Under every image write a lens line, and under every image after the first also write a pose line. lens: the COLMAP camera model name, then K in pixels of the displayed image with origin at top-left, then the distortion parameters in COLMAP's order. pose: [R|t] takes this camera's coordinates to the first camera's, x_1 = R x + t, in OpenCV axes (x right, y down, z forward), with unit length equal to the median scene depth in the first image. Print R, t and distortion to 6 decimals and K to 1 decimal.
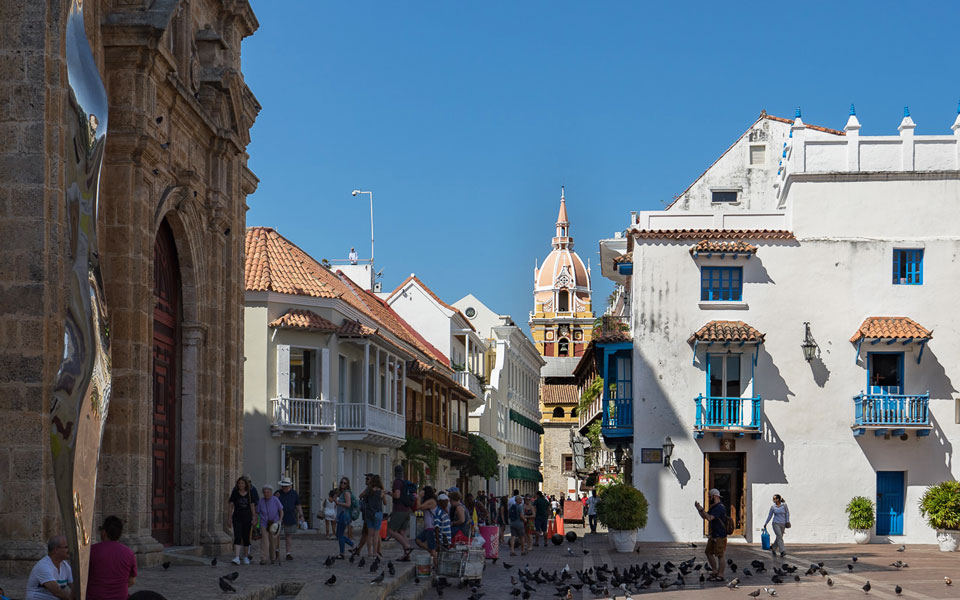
lens RADIAL K [[2219.3, 0, 480.0], [0, 2219.3, 300.0], [0, 0, 1]] dist [-0.334366, 0.101981]
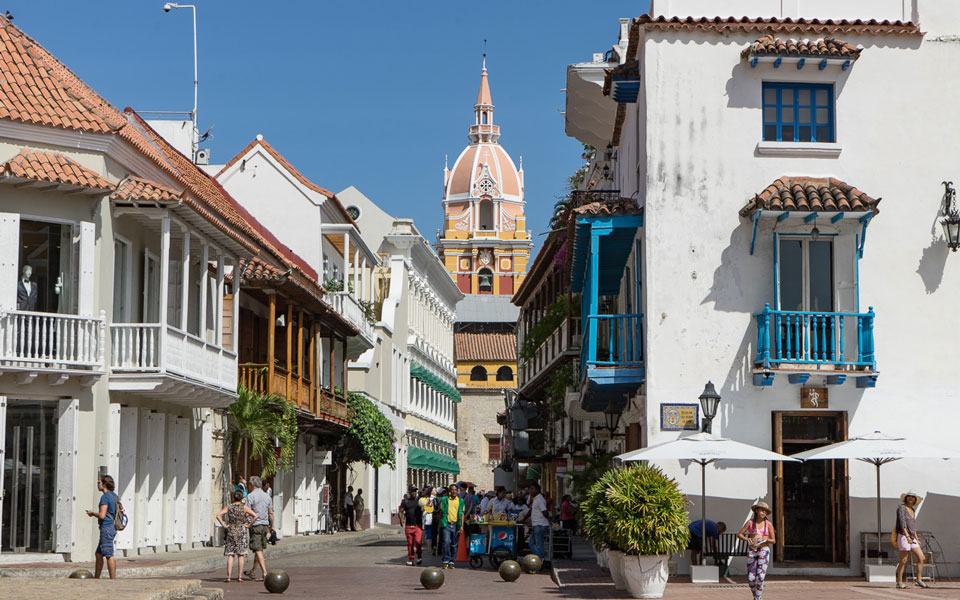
lens RADIAL K [[1554.1, 0, 480.0], [0, 1554.1, 300.0], [0, 0, 1]] dist [-0.136914, -0.017646]
pose [[0.997077, 0.004111, 0.076296, -0.001851], [-0.001080, 0.999210, -0.039730, 0.055954], [-0.076399, 0.039532, 0.996293, 0.609775]]
